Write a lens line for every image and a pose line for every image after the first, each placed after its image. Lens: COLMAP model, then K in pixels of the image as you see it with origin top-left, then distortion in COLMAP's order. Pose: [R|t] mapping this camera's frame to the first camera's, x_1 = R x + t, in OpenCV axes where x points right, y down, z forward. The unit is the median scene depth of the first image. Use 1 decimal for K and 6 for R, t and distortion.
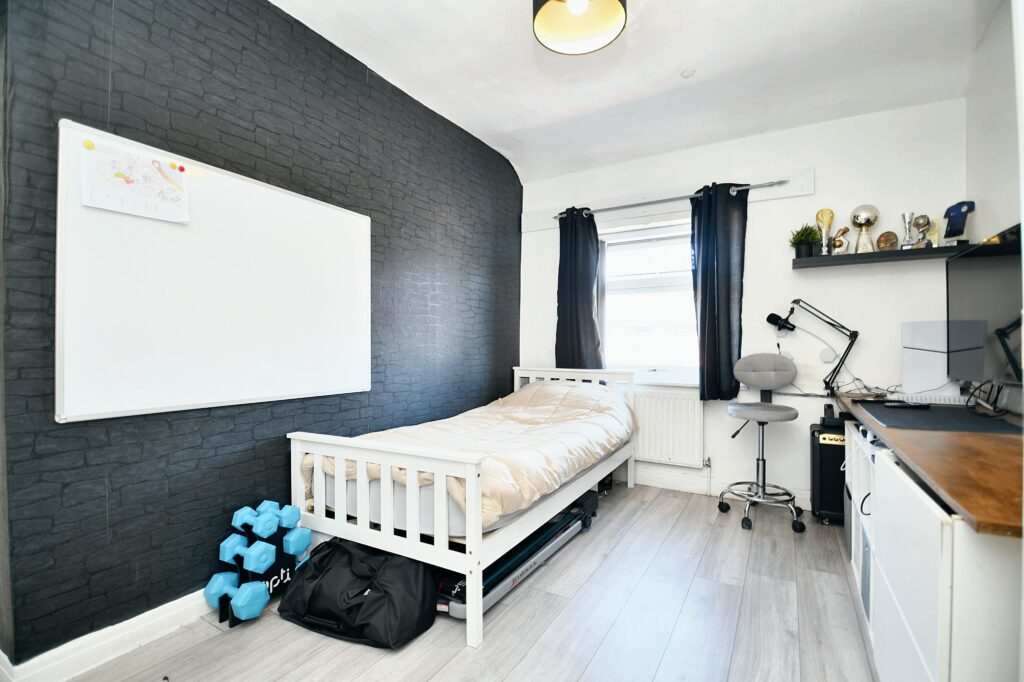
lens RADIAL K [[450.0, 0, 517.1], [0, 450.0, 348.3], [0, 0, 1]] dist [0.009502, -0.023047]
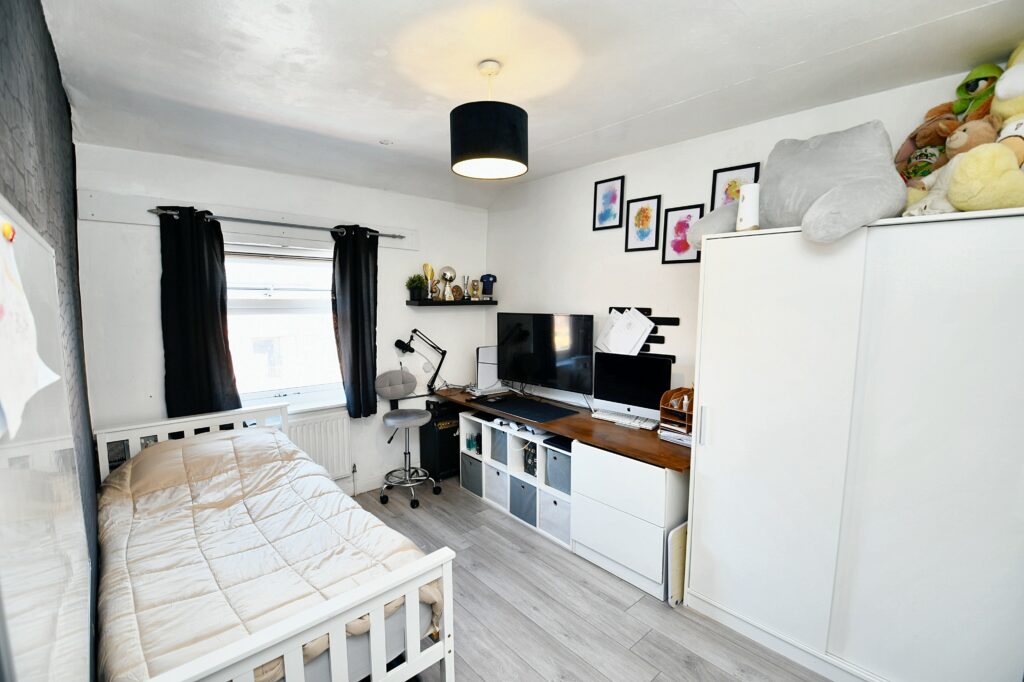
lens RADIAL K [[450.0, 0, 517.1], [0, 450.0, 348.3], [0, 0, 1]] dist [0.009502, -0.023047]
pose [[0.295070, -0.110405, 0.949075, -0.573871], [-0.004599, 0.993126, 0.116959, -0.210838], [-0.955464, -0.038876, 0.292534, 0.306639]]
